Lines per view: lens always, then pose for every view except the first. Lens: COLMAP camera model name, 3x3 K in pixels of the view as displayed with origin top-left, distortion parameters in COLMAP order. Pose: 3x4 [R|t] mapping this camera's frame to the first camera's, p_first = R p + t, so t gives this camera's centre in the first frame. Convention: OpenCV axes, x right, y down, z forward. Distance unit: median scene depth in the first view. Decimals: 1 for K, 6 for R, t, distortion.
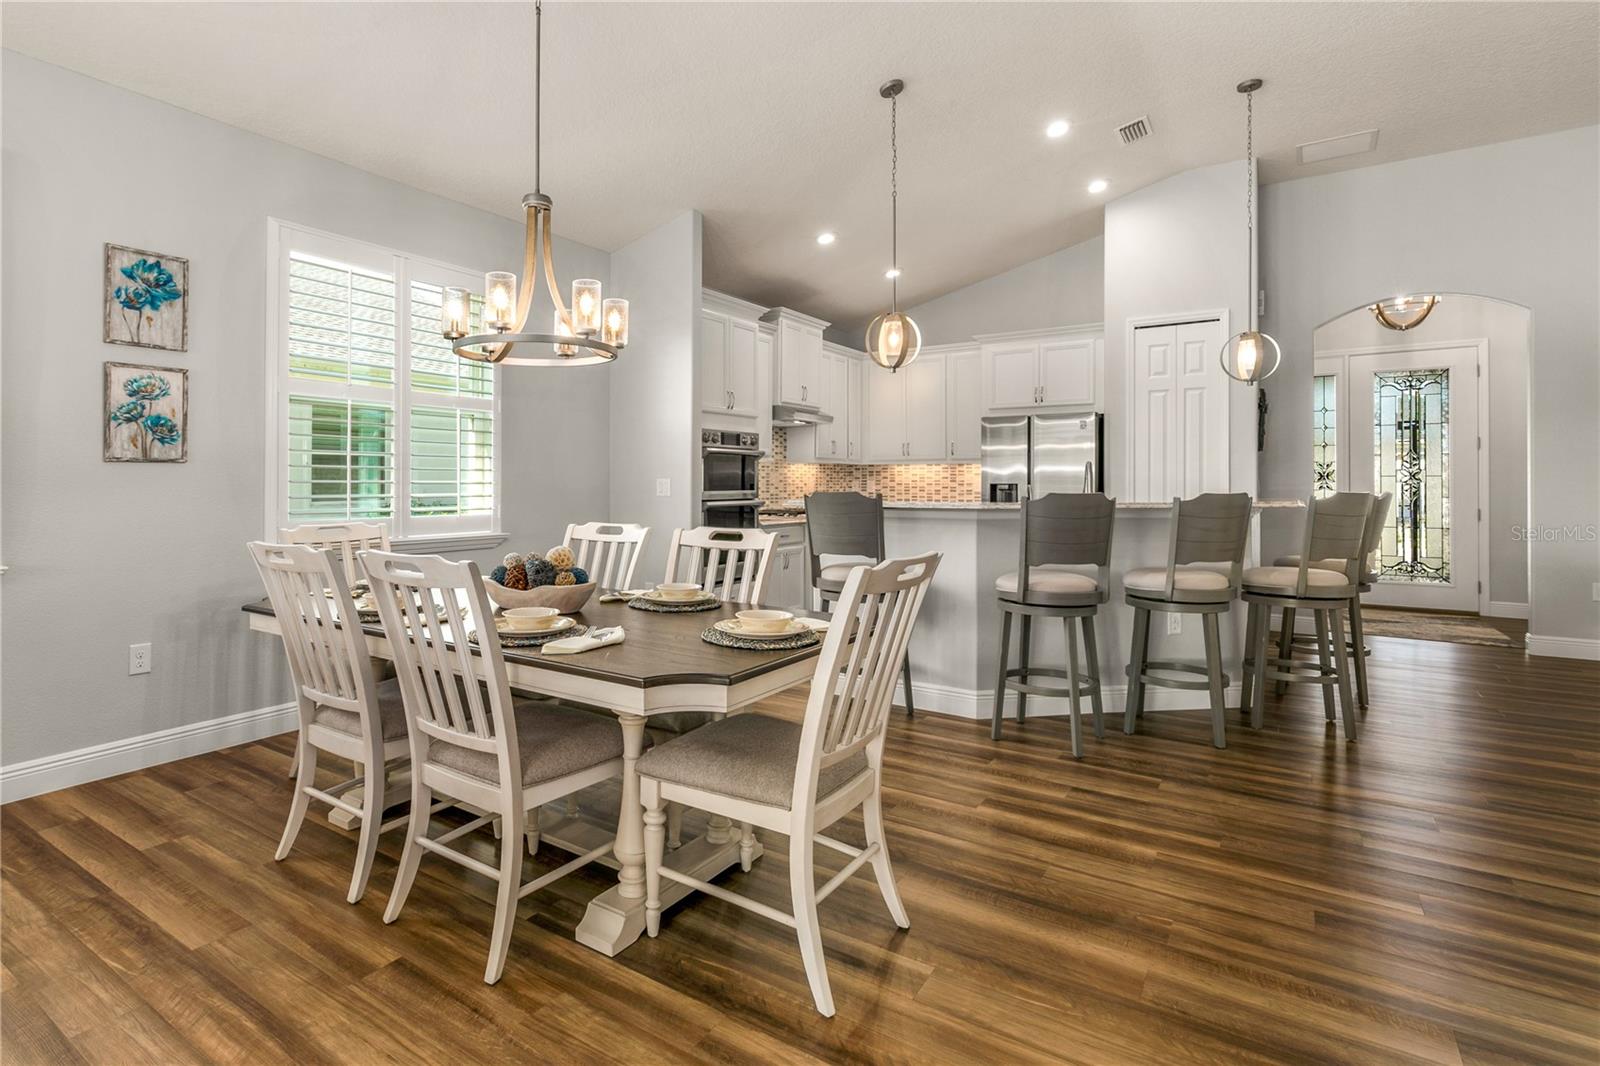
lens RADIAL K [[819.9, 0, 690.9], [0, 819.9, 481.1], [0, 0, 1]] dist [0.008204, -0.004515]
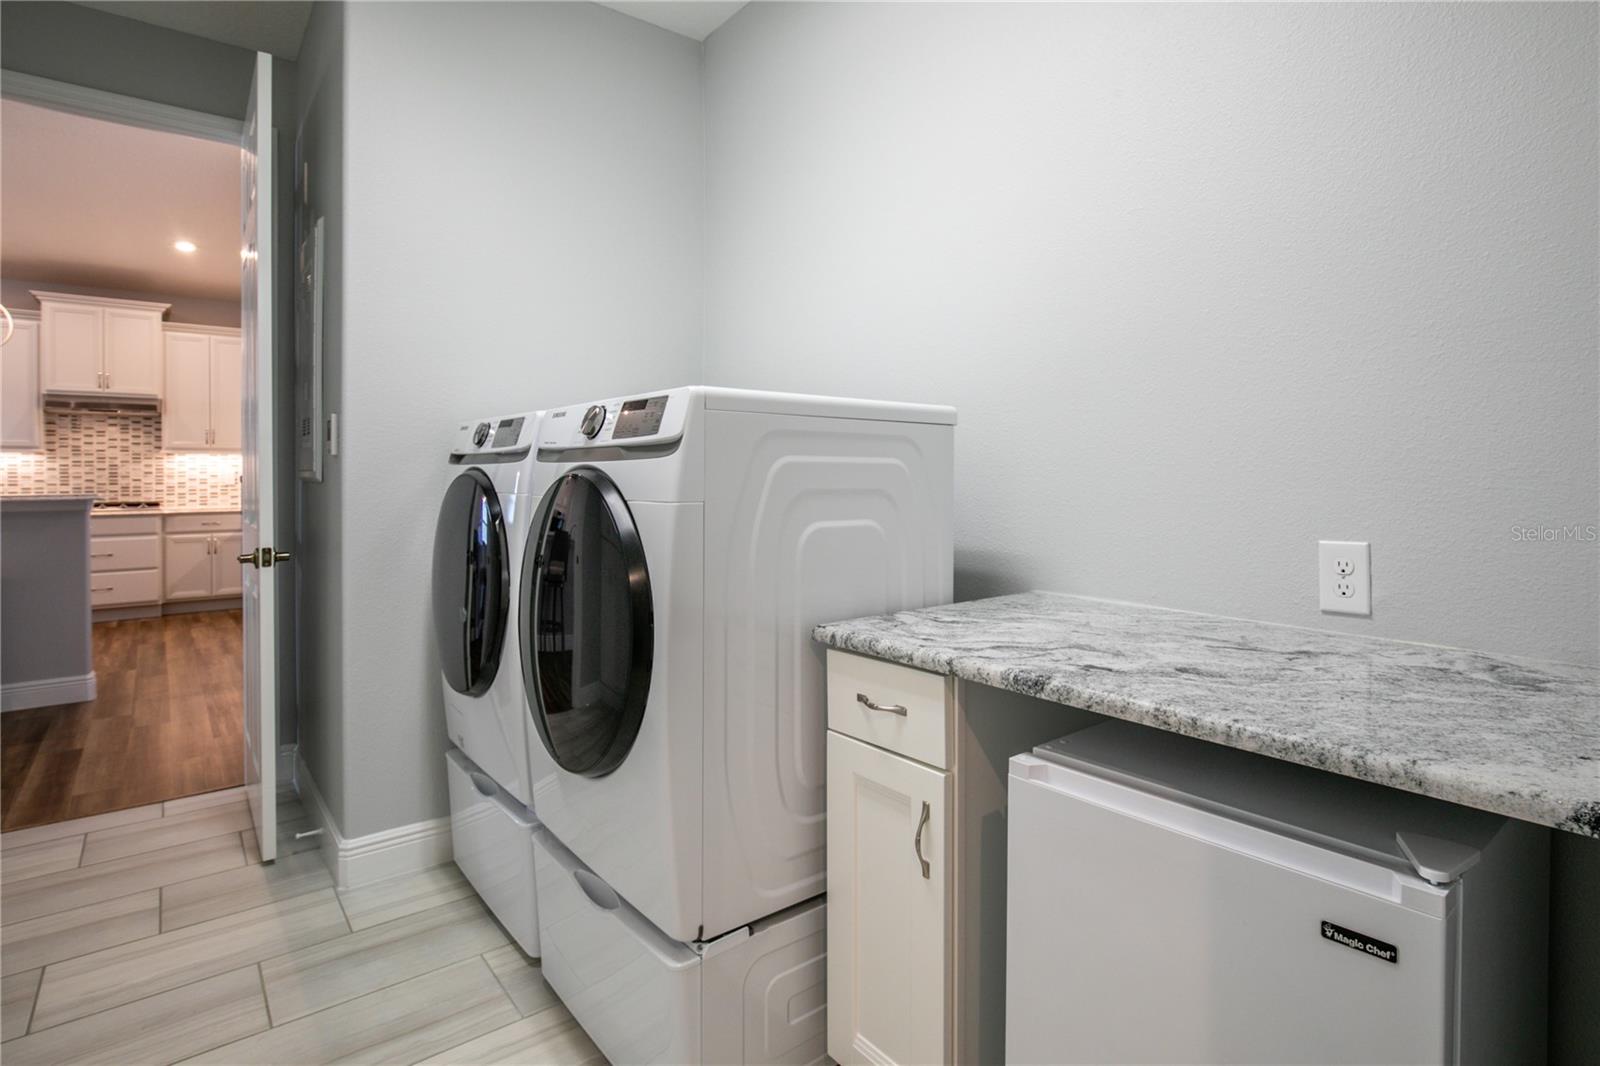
lens RADIAL K [[819.9, 0, 814.6], [0, 819.9, 470.4], [0, 0, 1]] dist [0.008204, -0.004515]
pose [[0.967301, 0.004189, -0.253597, 1.958822], [-0.002156, 0.999963, 0.008294, -0.022658], [0.253623, -0.007477, 0.967274, 0.490914]]
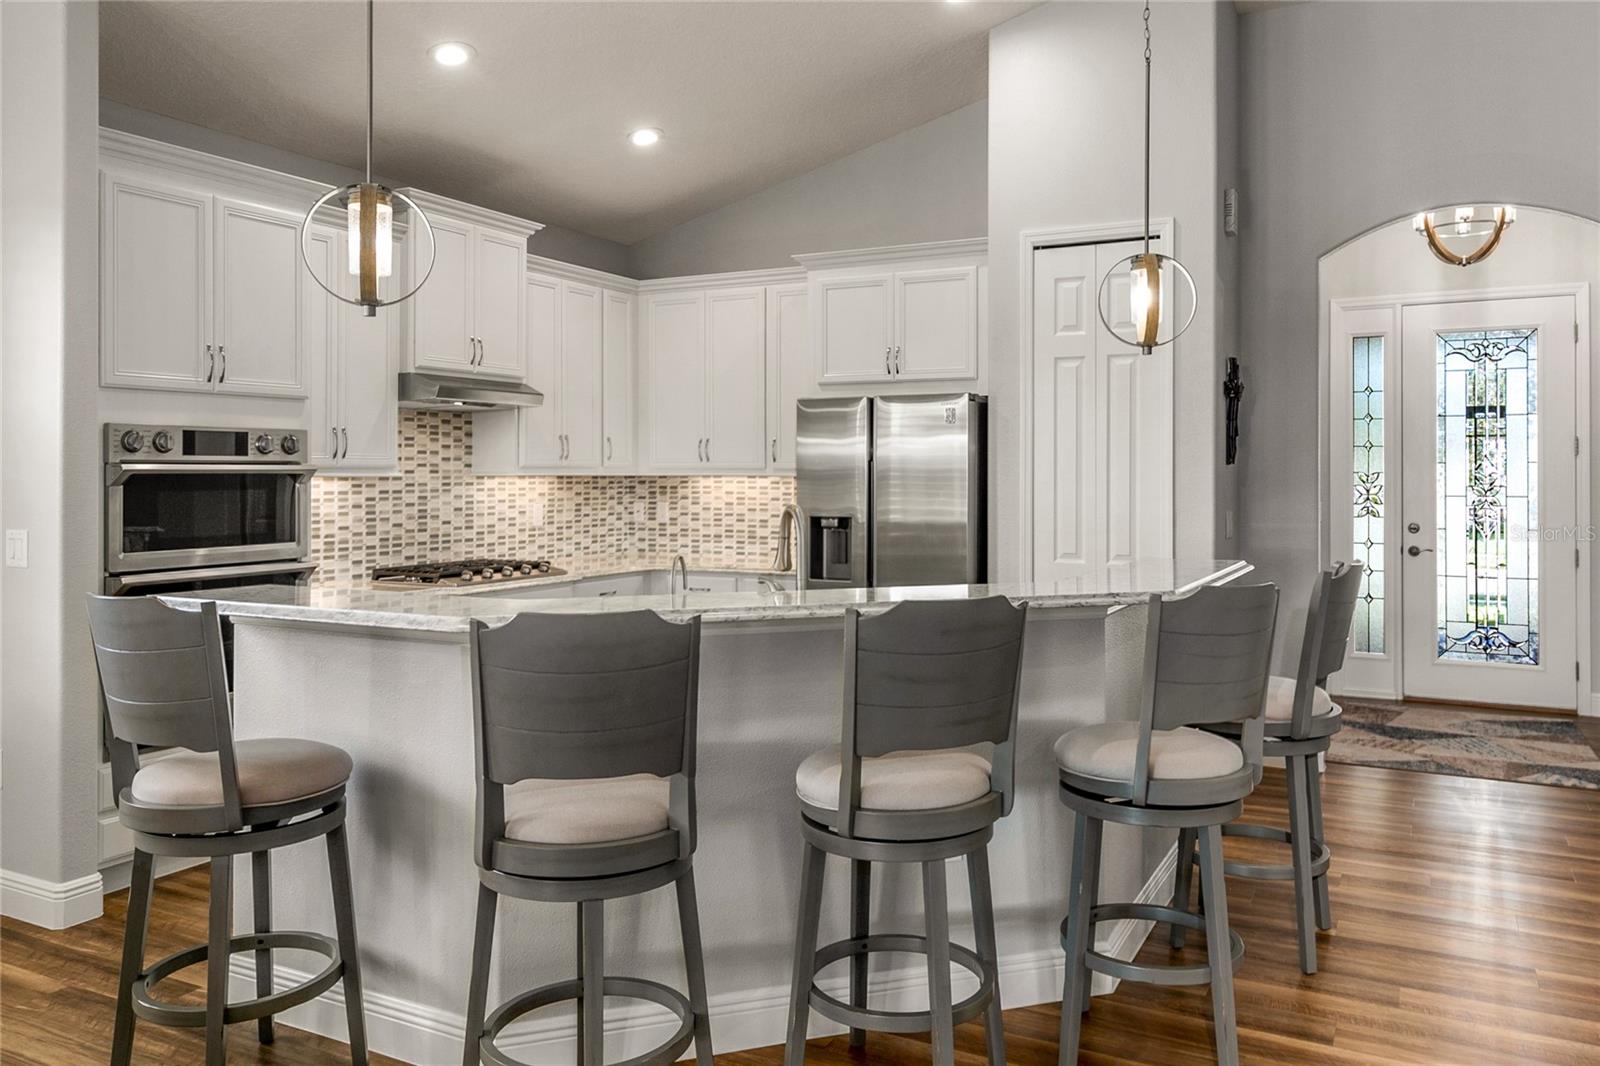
lens RADIAL K [[1177.0, 0, 832.6], [0, 1177.0, 486.6], [0, 0, 1]] dist [0.005019, 0.018048]
pose [[0.987079, -0.002204, 0.160218, 0.412799], [-0.000166, 0.999891, 0.014778, -0.048704], [-0.160233, -0.014614, 0.986971, 0.320801]]
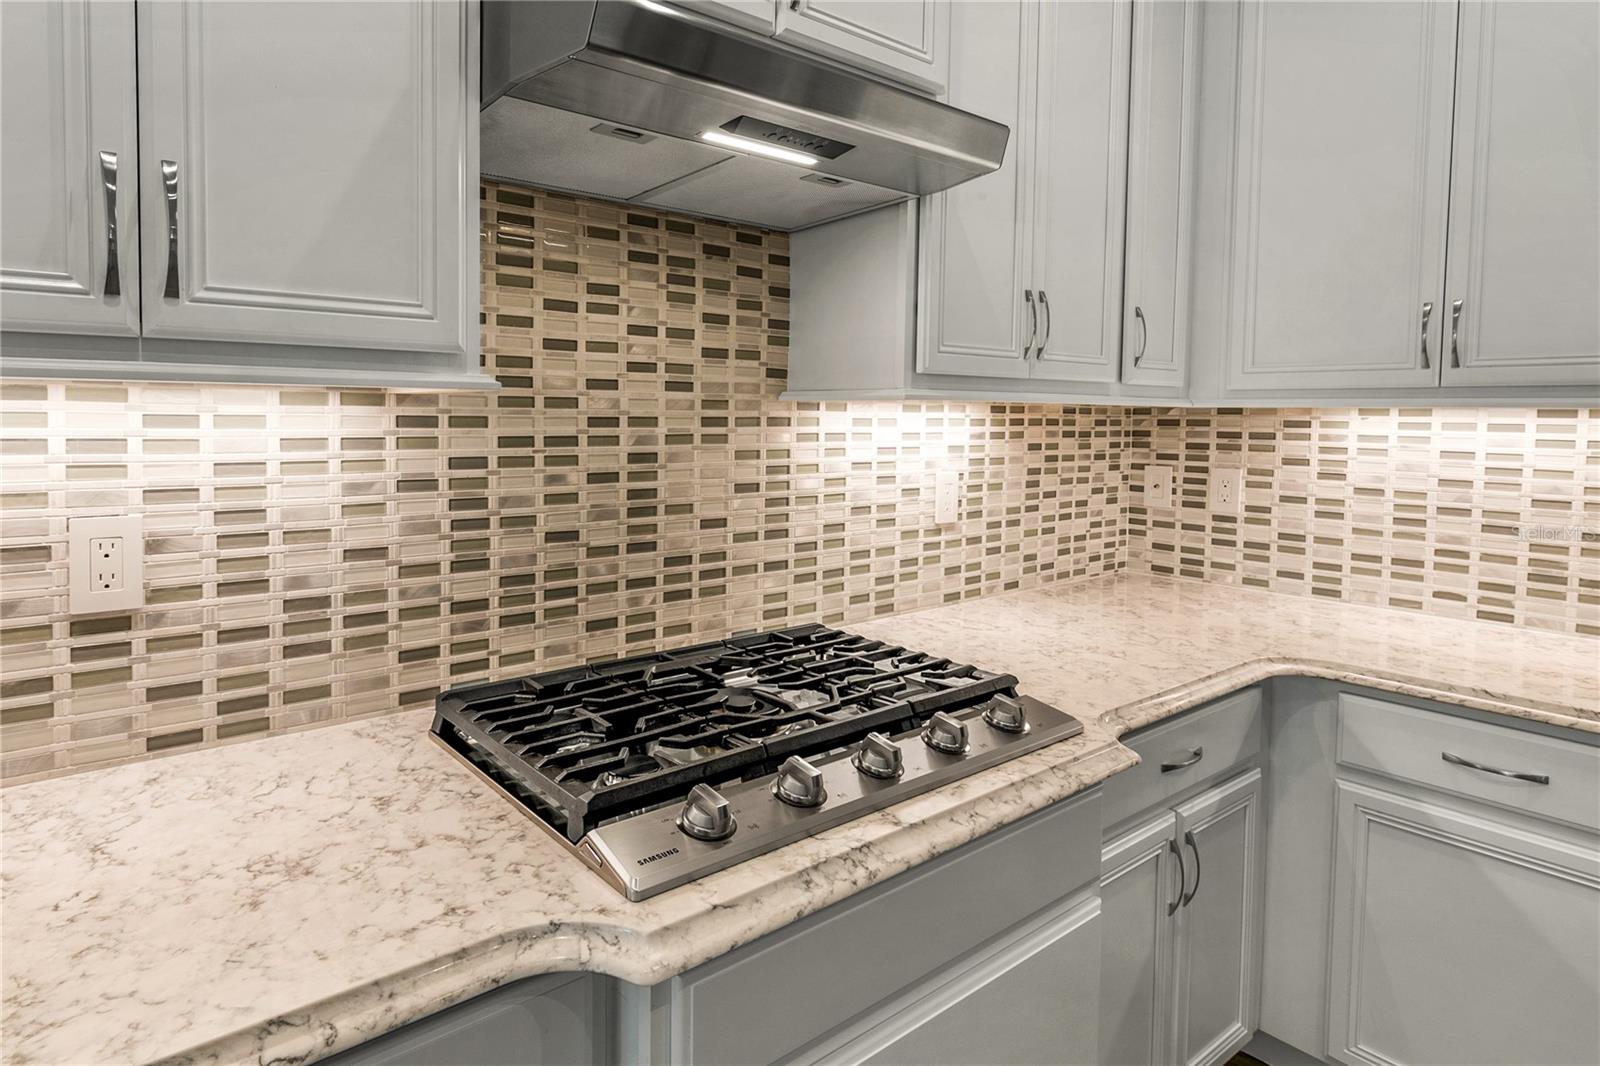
lens RADIAL K [[819.9, 0, 710.6], [0, 819.9, 455.8], [0, 0, 1]] dist [0.008204, -0.004515]
pose [[0.949952, 0.021182, -0.311677, 0.295914], [-0.006109, 0.998767, 0.049258, -0.033216], [0.312336, -0.044888, 0.948910, 1.426597]]
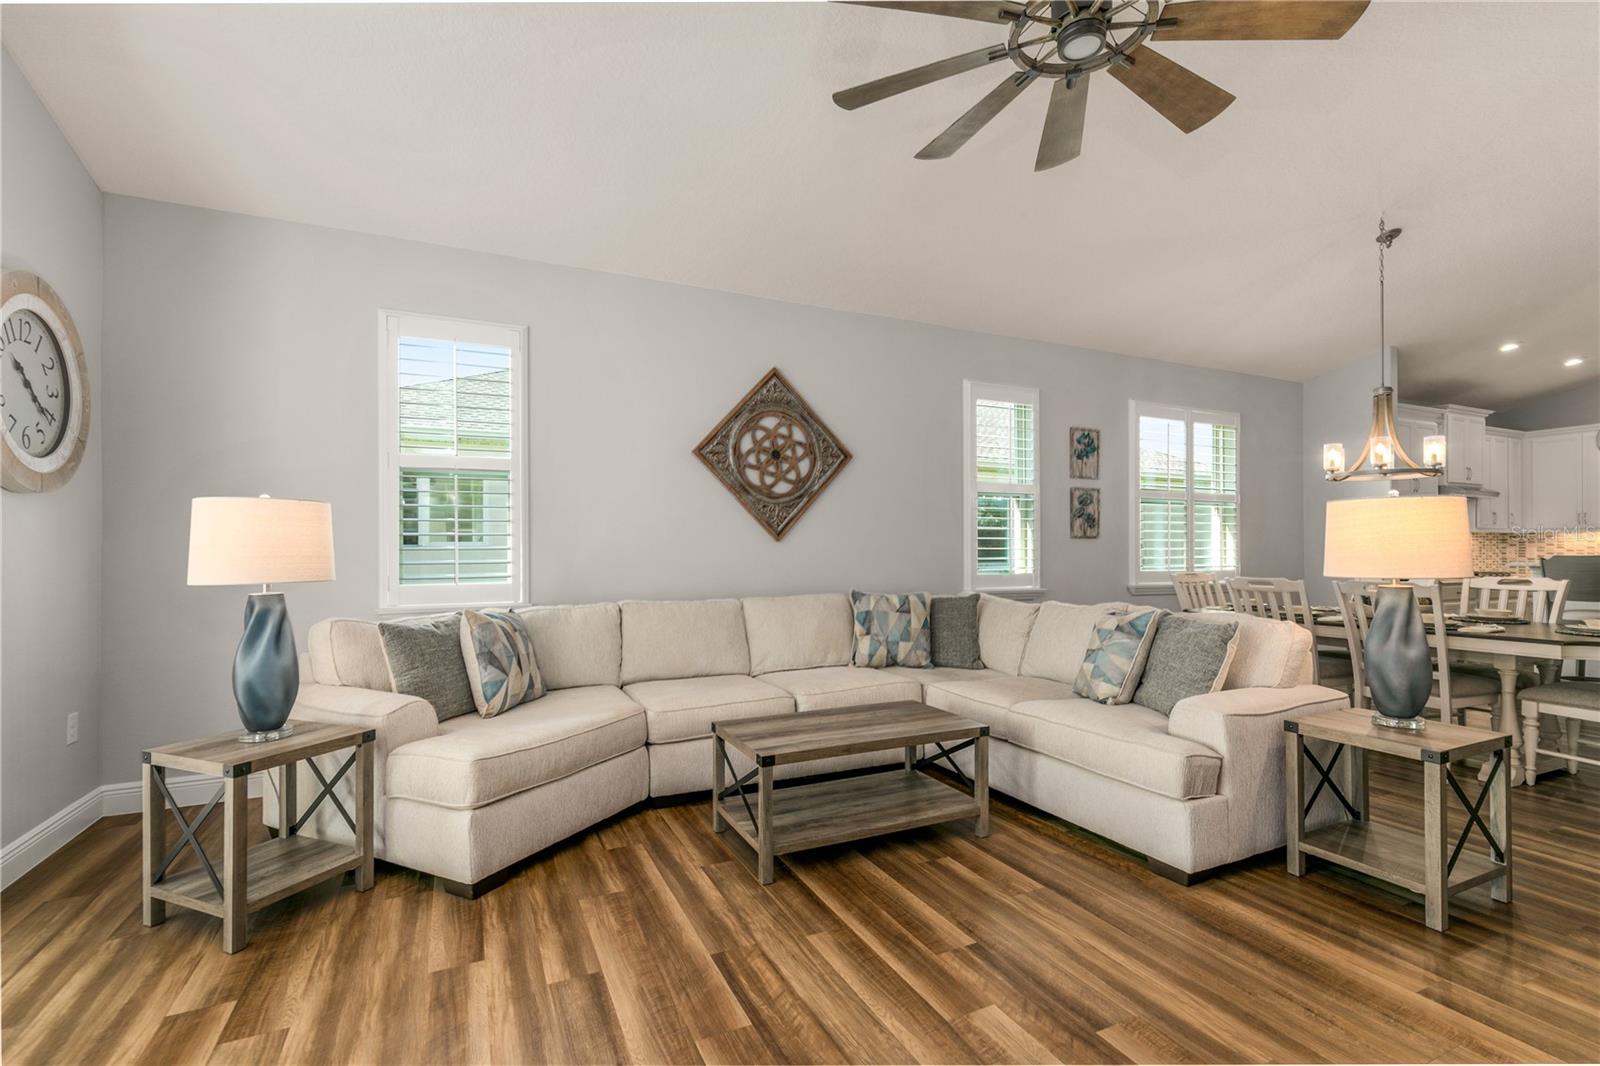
lens RADIAL K [[722.4, 0, 782.9], [0, 722.4, 542.7], [0, 0, 1]] dist [-0.000129, 0.002165]
pose [[0.874652, -0.004420, -0.484731, -0.371838], [0.000731, 0.999969, -0.007800, 0.000192], [0.484751, 0.006468, 0.874628, -0.658837]]
